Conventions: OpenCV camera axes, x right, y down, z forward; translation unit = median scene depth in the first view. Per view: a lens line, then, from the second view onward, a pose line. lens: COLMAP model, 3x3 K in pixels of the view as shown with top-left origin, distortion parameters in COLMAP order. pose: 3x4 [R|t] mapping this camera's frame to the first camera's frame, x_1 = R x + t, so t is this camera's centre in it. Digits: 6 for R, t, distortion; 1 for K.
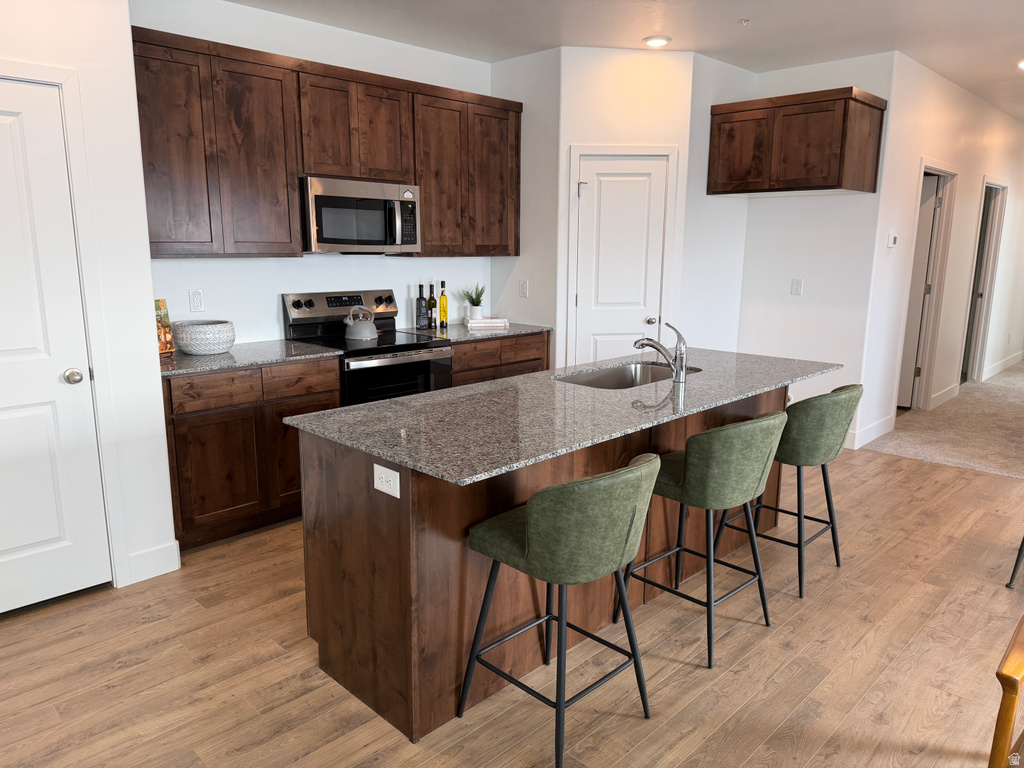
lens RADIAL K [[720.6, 0, 510.1], [0, 720.6, 390.3], [0, 0, 1]] dist [0.069832, -0.099205]
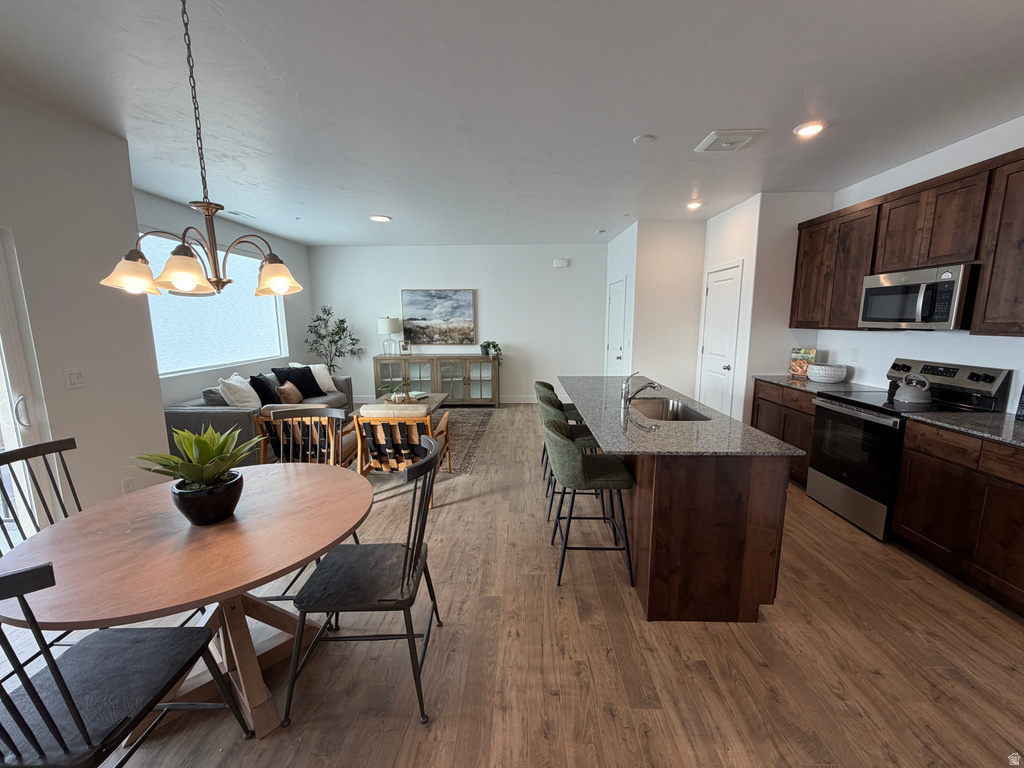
lens RADIAL K [[408.4, 0, 510.1], [0, 408.4, 382.8], [0, 0, 1]] dist [-0.000247, -0.000005]
pose [[-0.731665, 0.104465, -0.673612, 0.750035], [-0.134363, 0.946699, 0.292759, -0.215768], [0.668291, 0.304710, -0.678630, 1.049001]]
